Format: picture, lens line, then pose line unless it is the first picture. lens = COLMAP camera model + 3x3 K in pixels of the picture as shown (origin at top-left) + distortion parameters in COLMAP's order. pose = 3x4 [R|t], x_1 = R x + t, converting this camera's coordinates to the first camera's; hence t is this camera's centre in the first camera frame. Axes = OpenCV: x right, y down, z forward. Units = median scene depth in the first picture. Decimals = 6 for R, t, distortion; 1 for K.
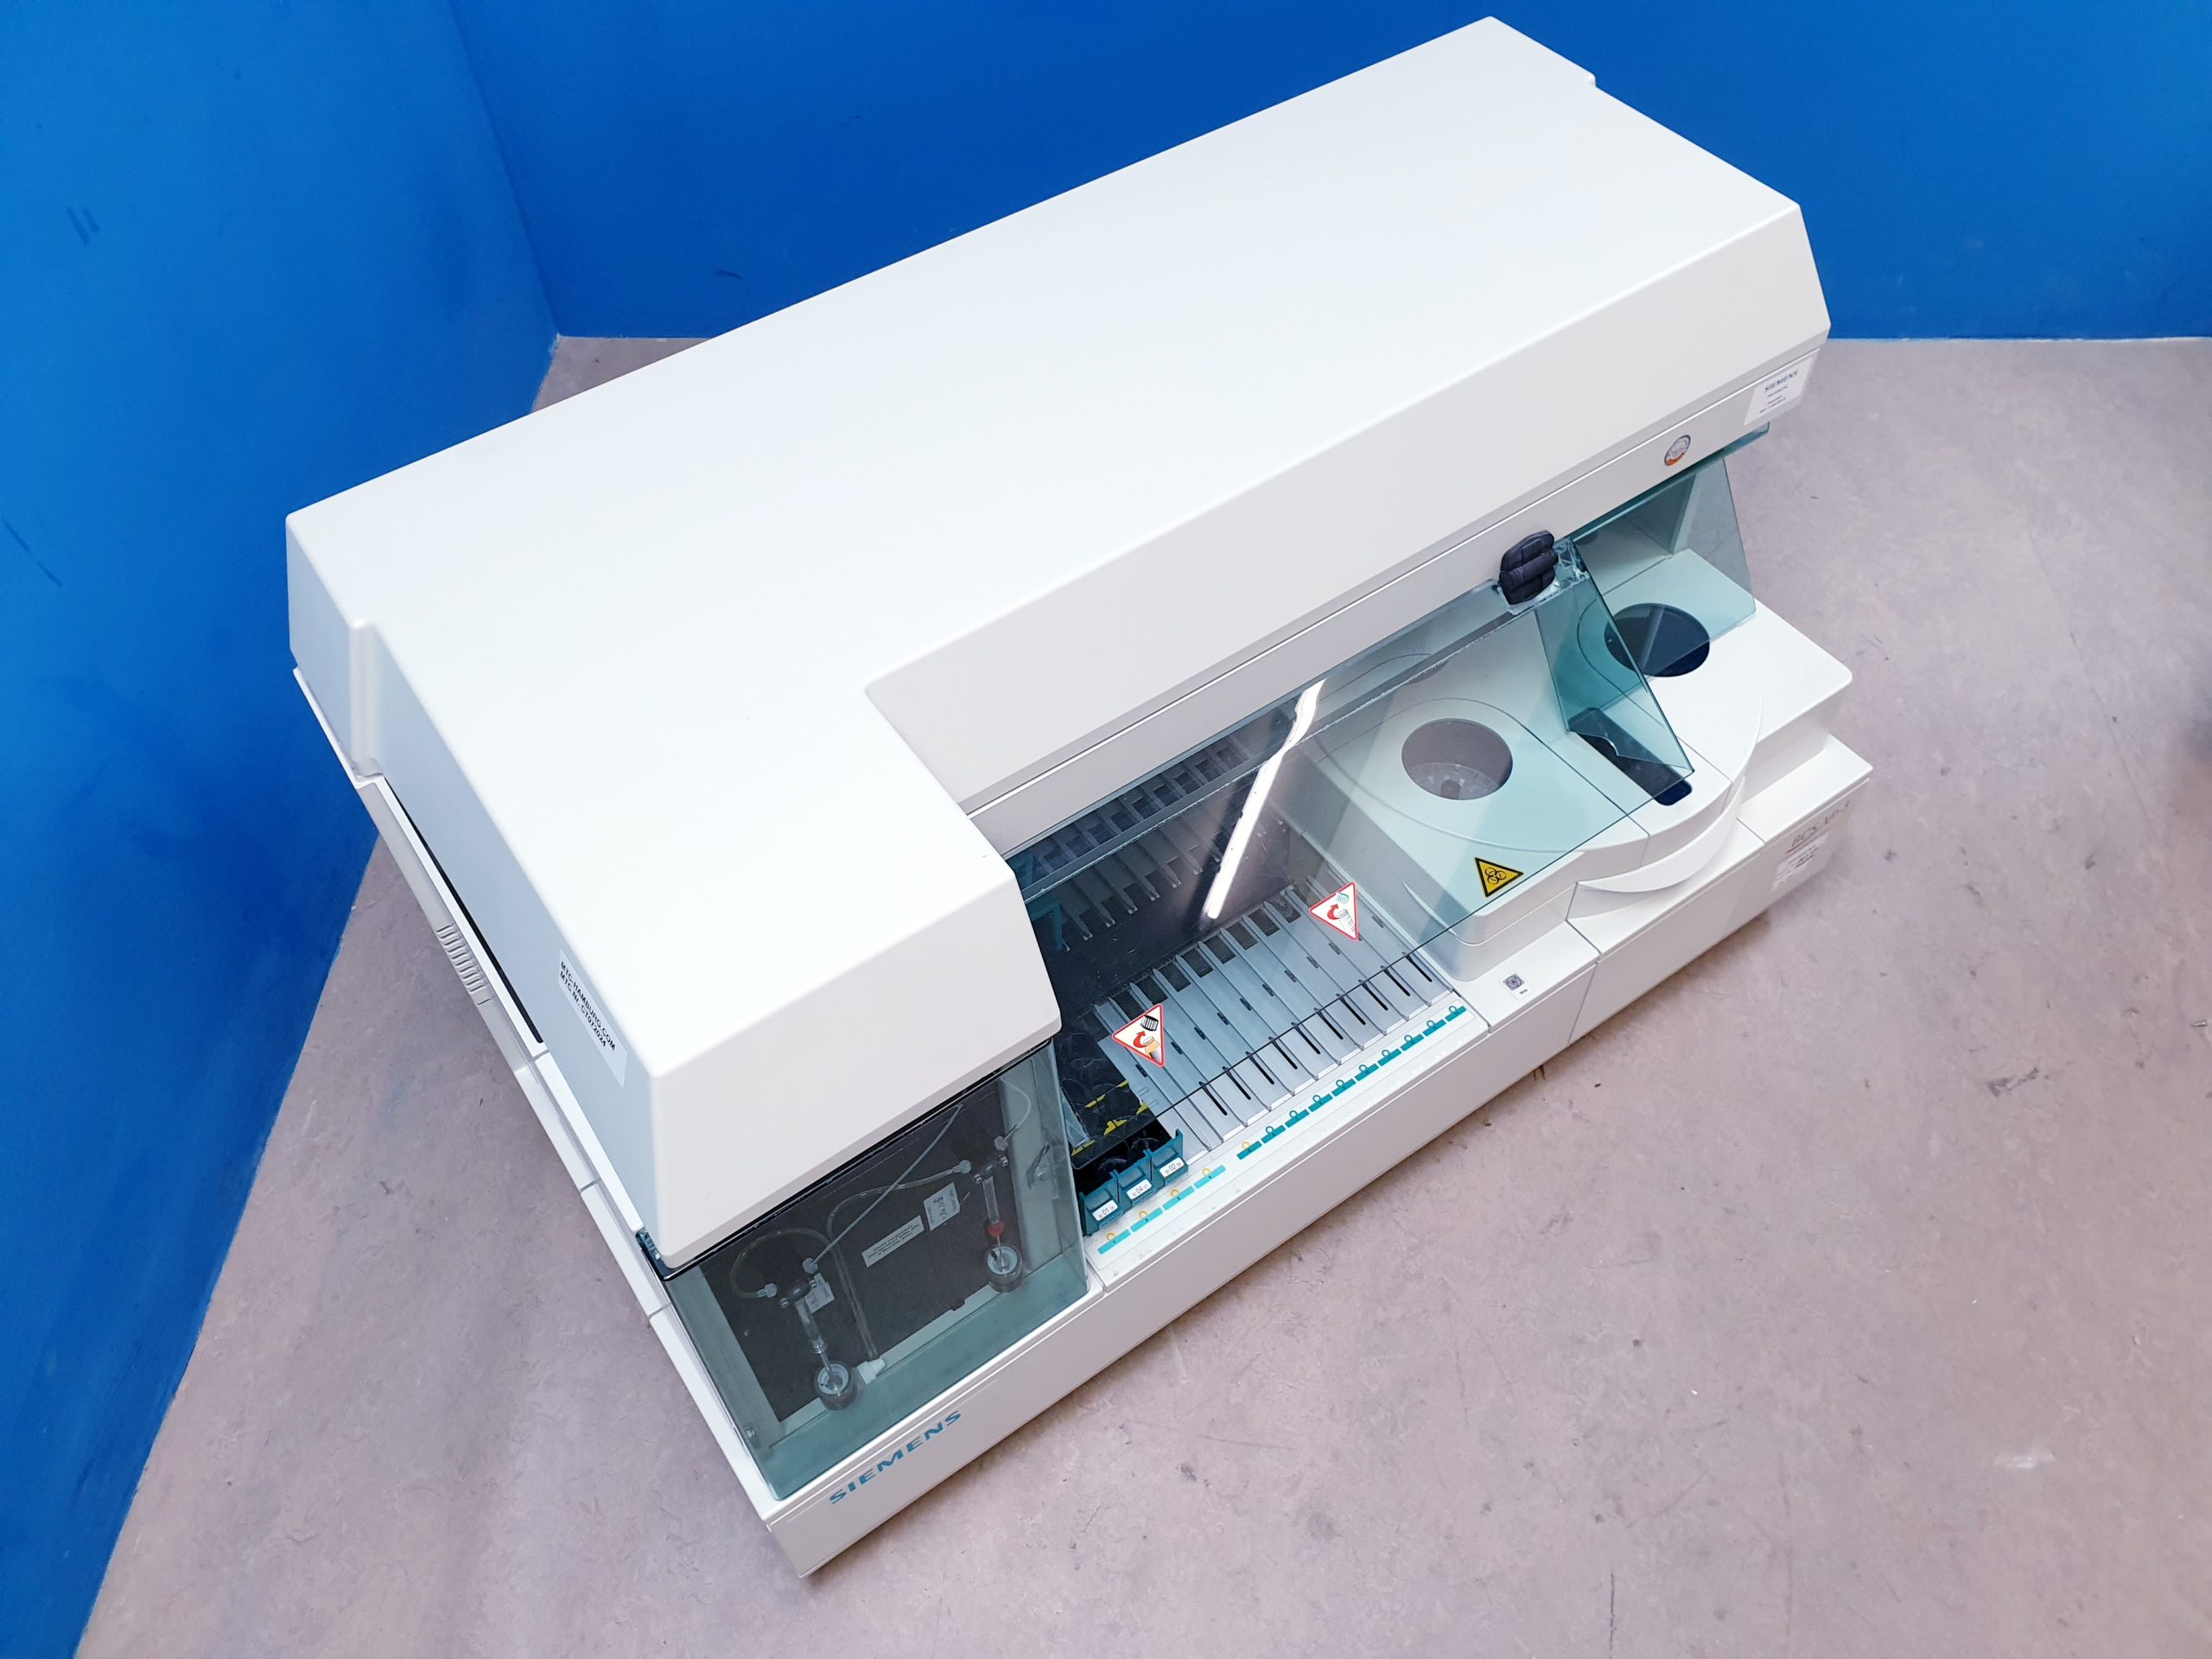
lens RADIAL K [[1738.4, 0, 1114.9], [0, 1738.4, 833.2], [0, 0, 1]] dist [0.008184, 0.016122]
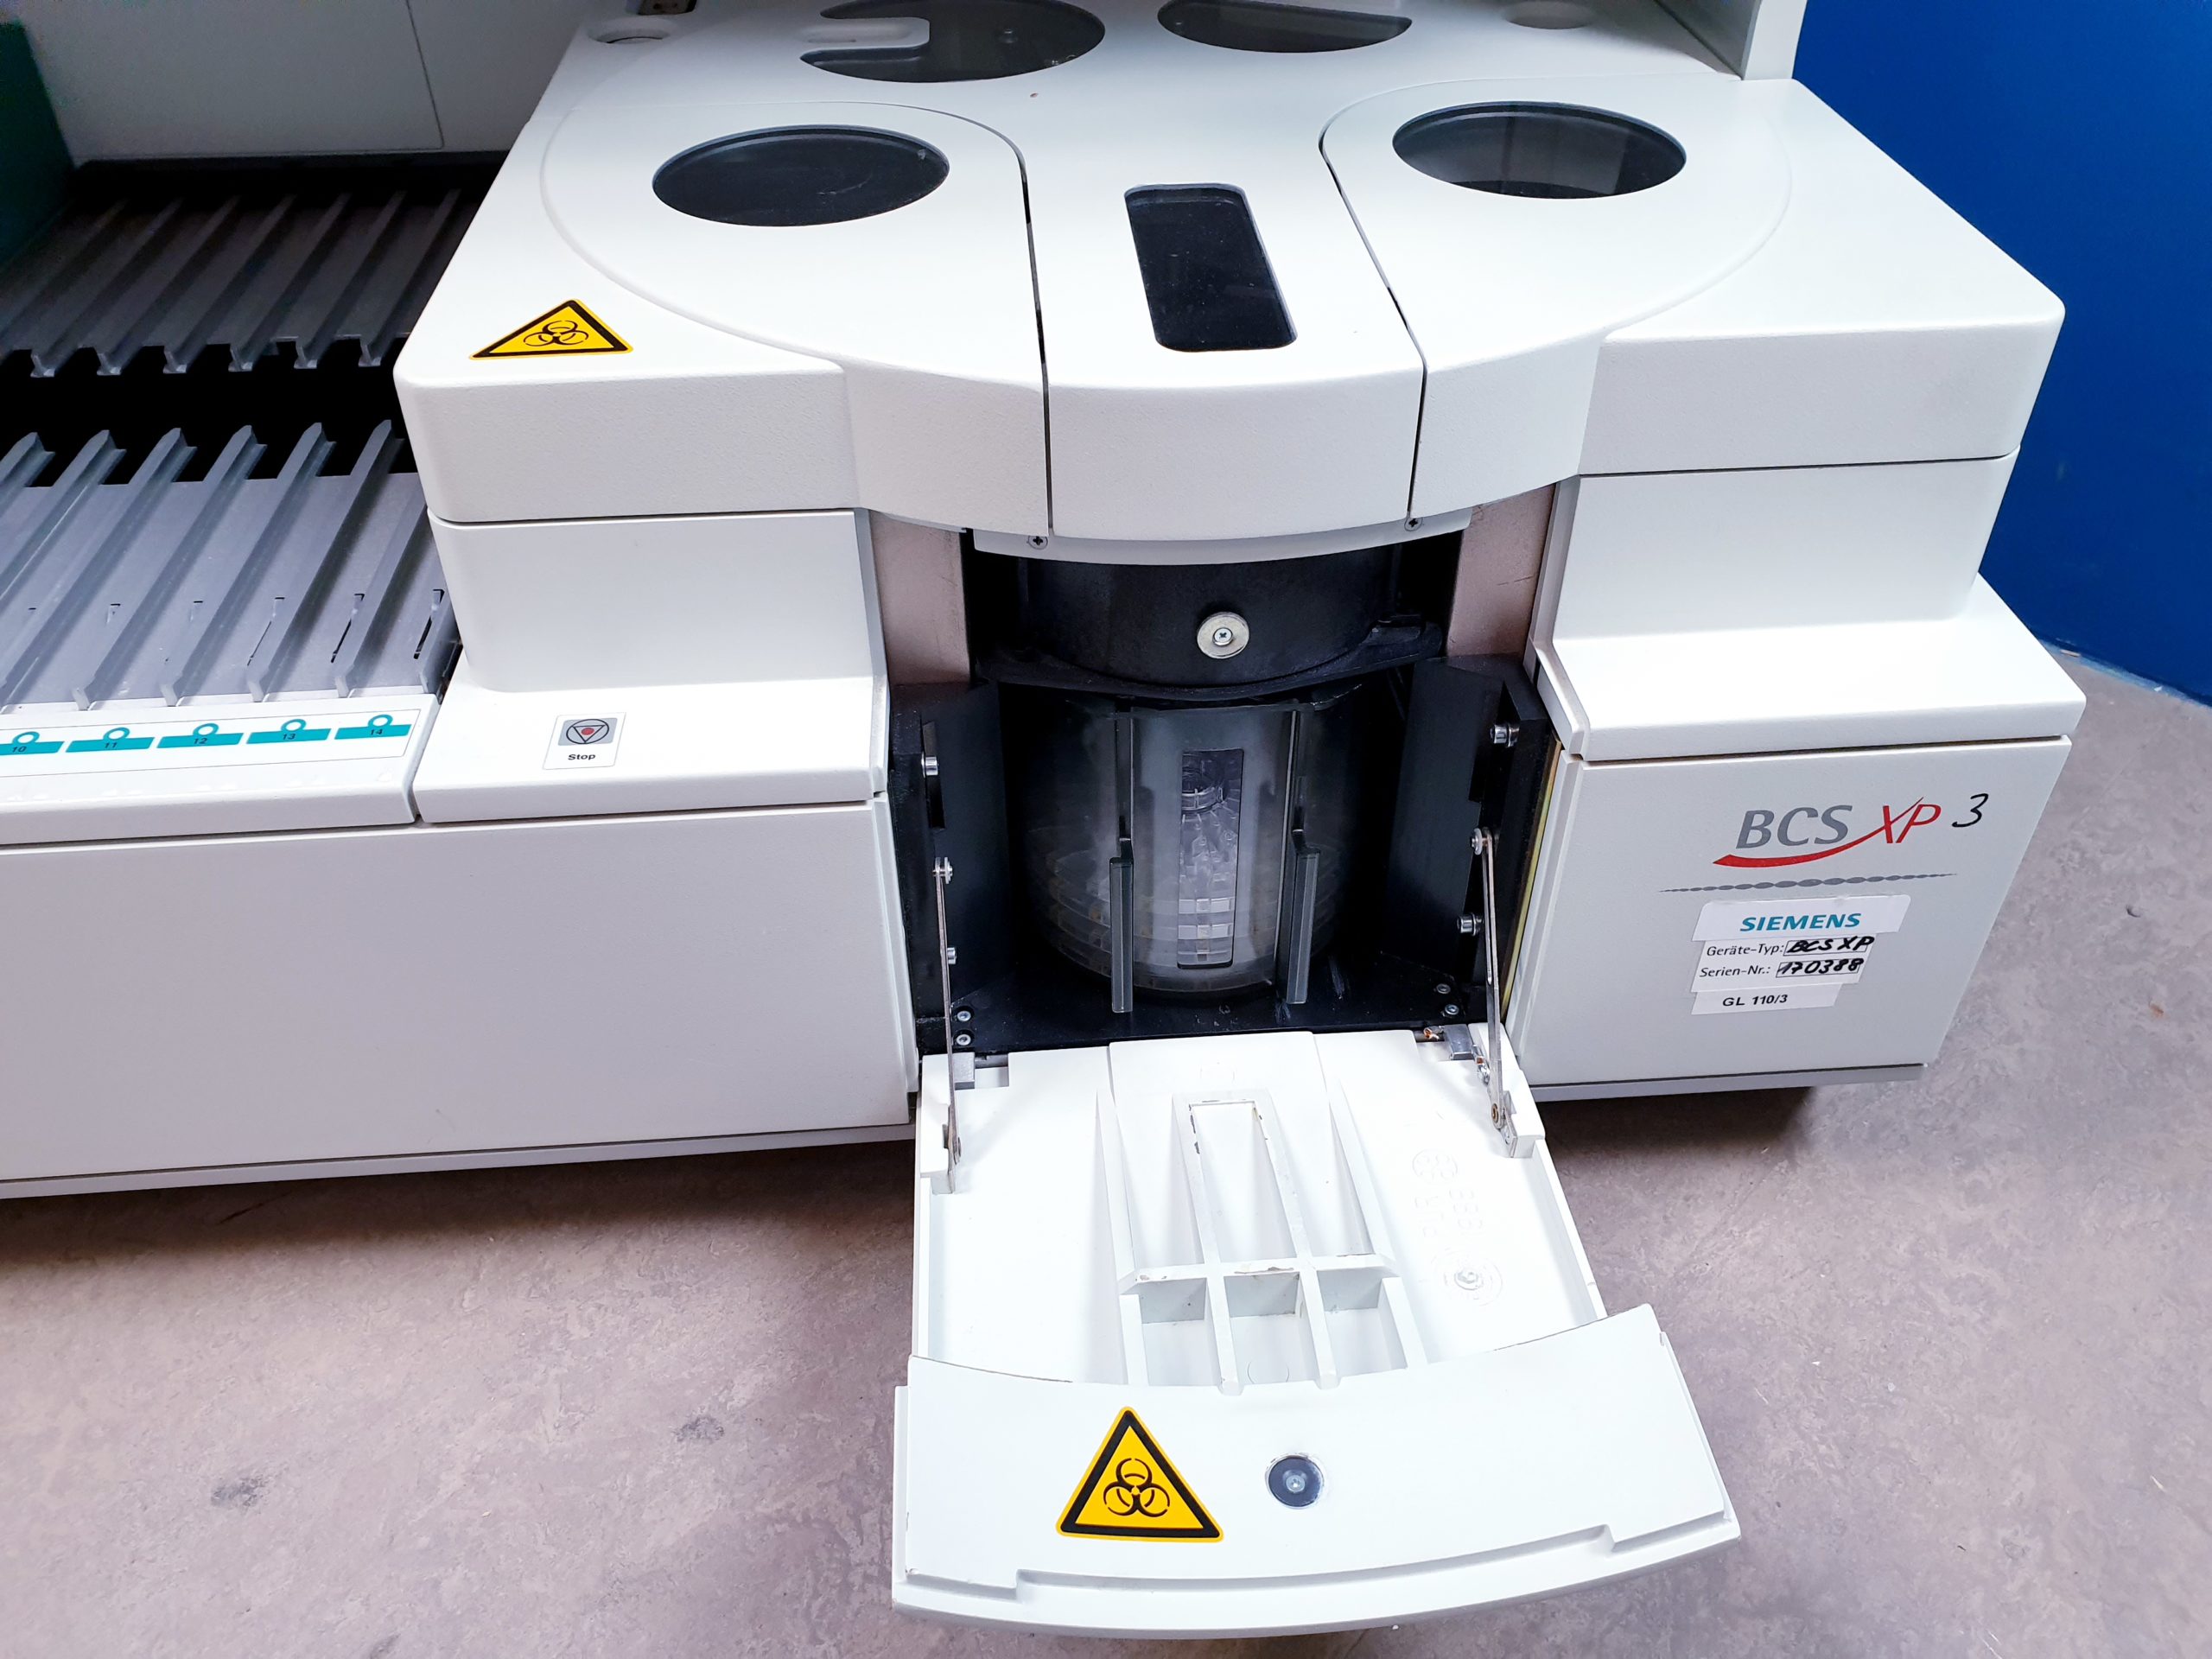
lens RADIAL K [[1738.4, 0, 1121.9], [0, 1738.4, 848.6], [0, 0, 1]] dist [0.008184, 0.016122]
pose [[0.861493, 0.344584, -0.372951, 0.458633], [-0.412604, 0.903153, -0.118630, 0.105786], [0.295954, 0.256079, 0.920236, 0.745547]]
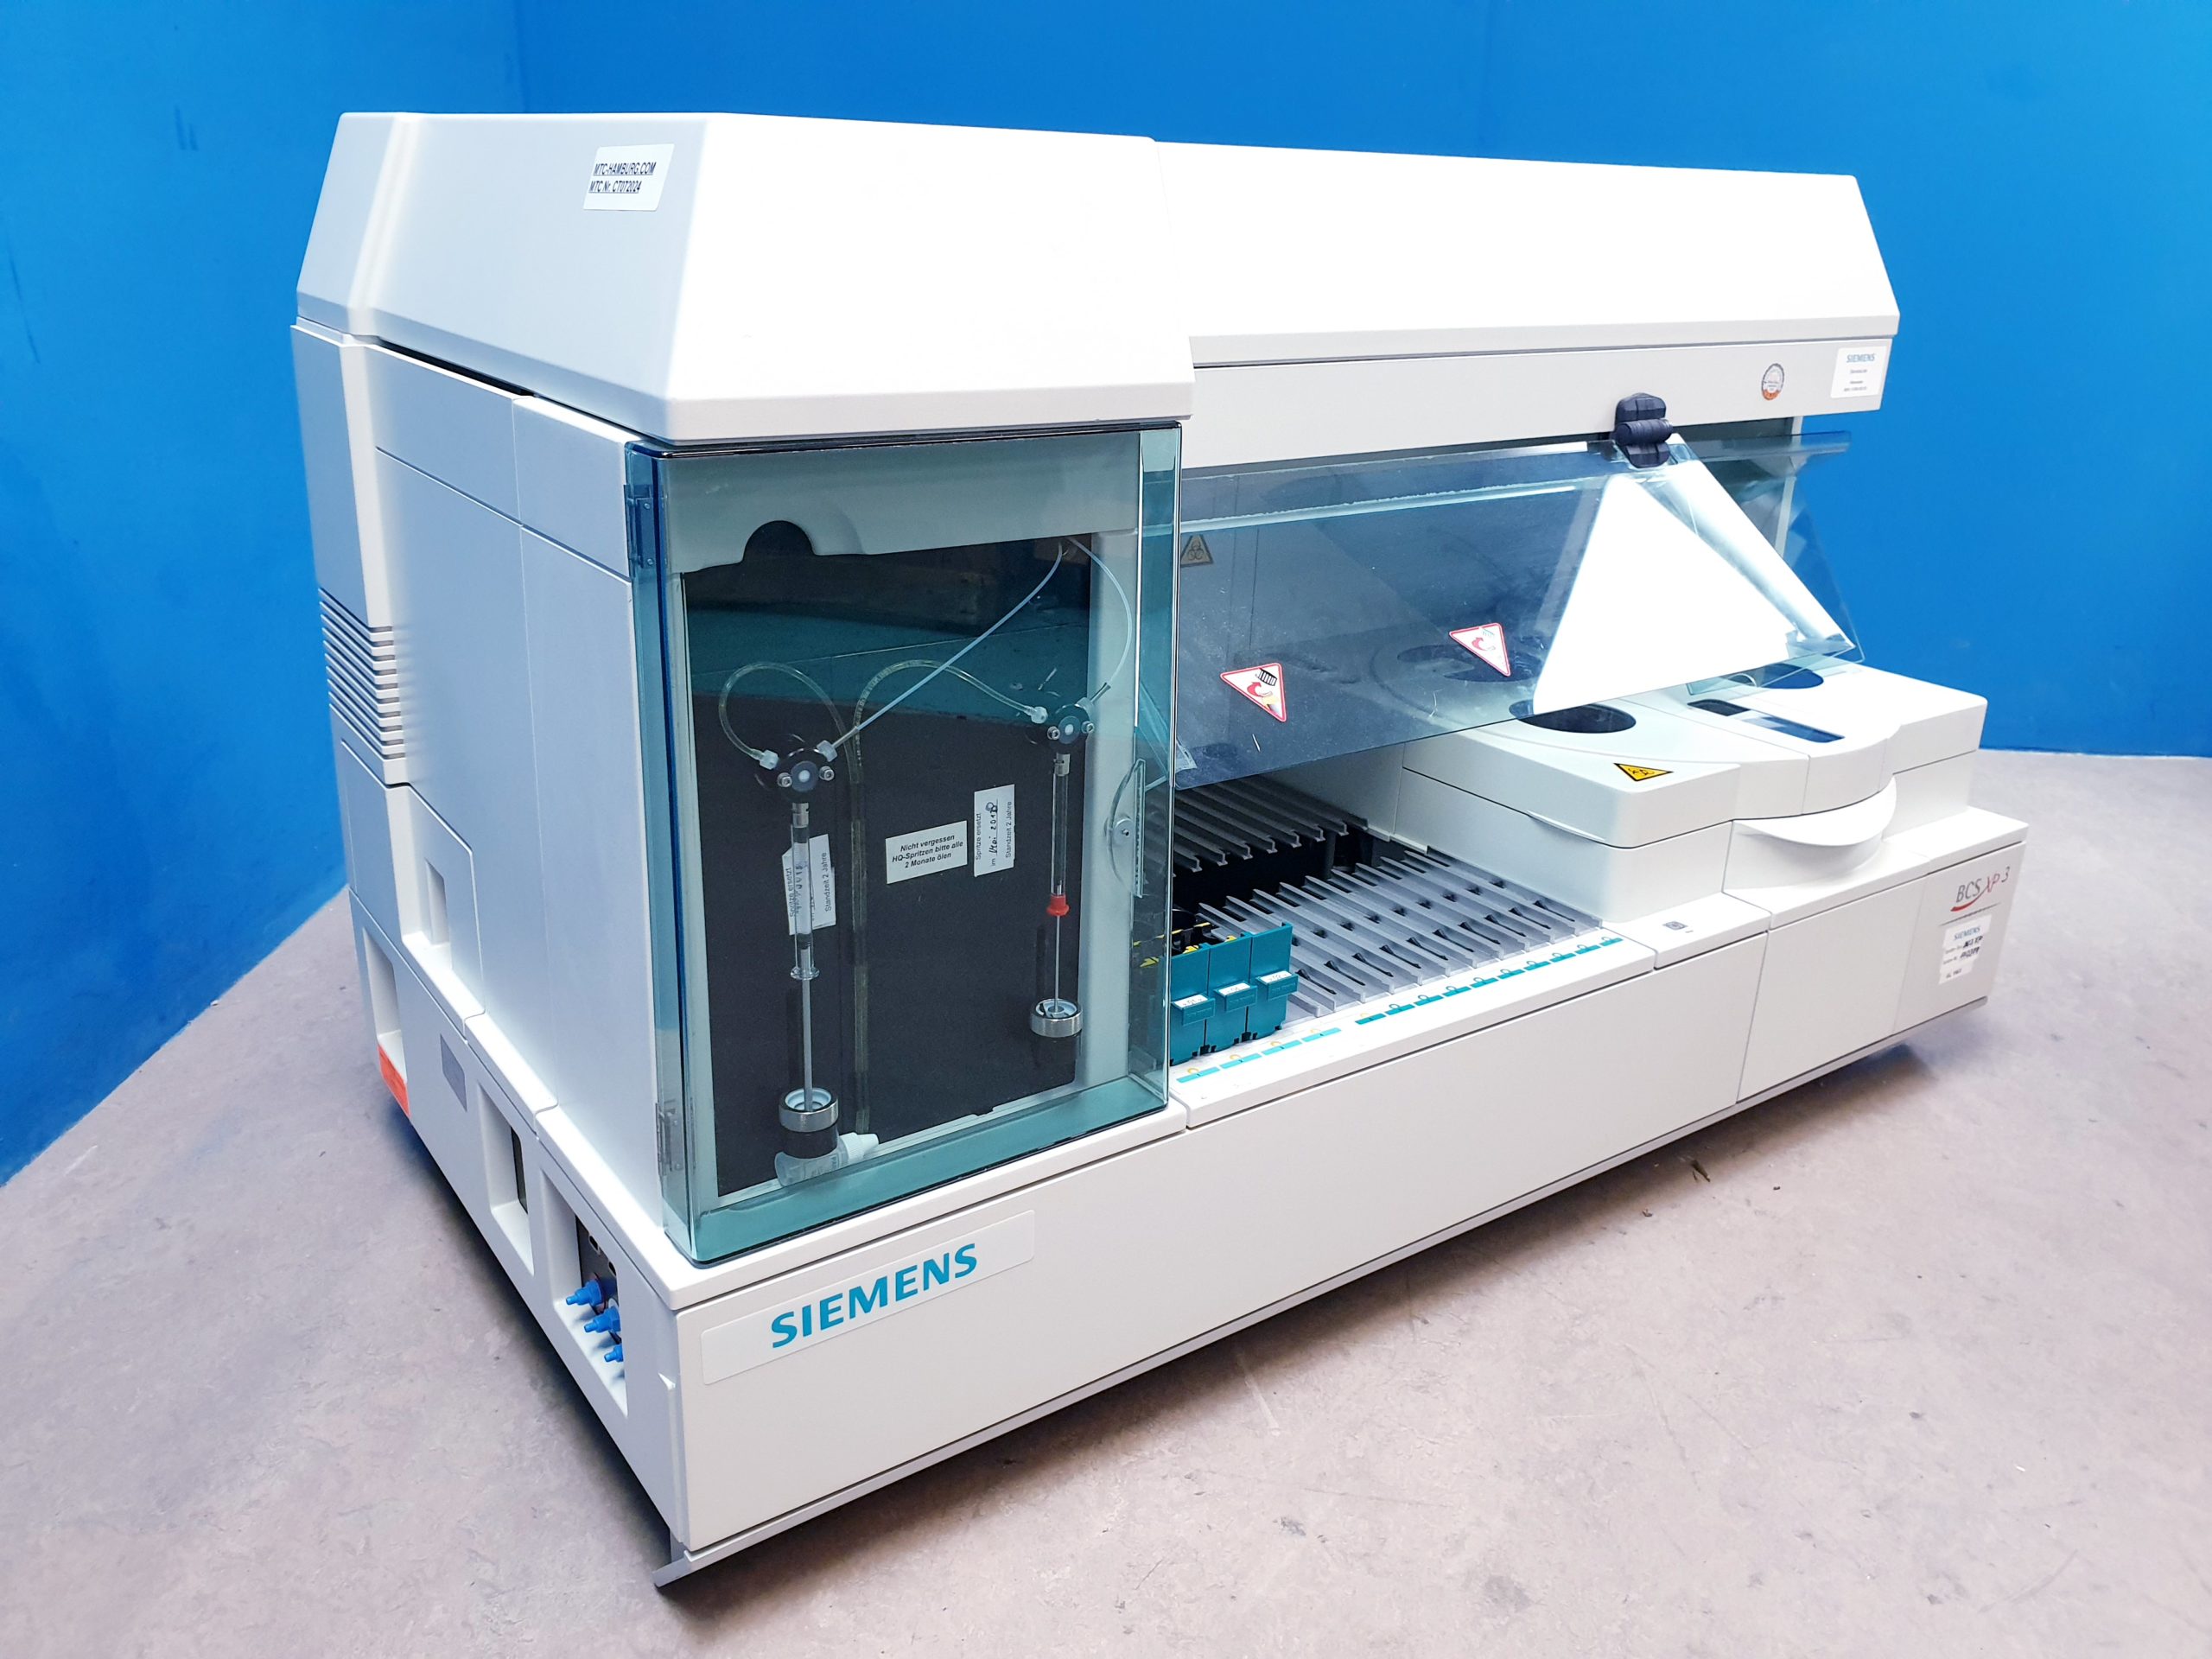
lens RADIAL K [[1738.4, 0, 1112.3], [0, 1738.4, 832.0], [0, 0, 1]] dist [0.008184, 0.016122]
pose [[0.998246, 0.051539, 0.029139, -0.058518], [-0.028452, 0.849199, -0.527306, 0.494067], [-0.051921, 0.525552, 0.849176, 0.310065]]
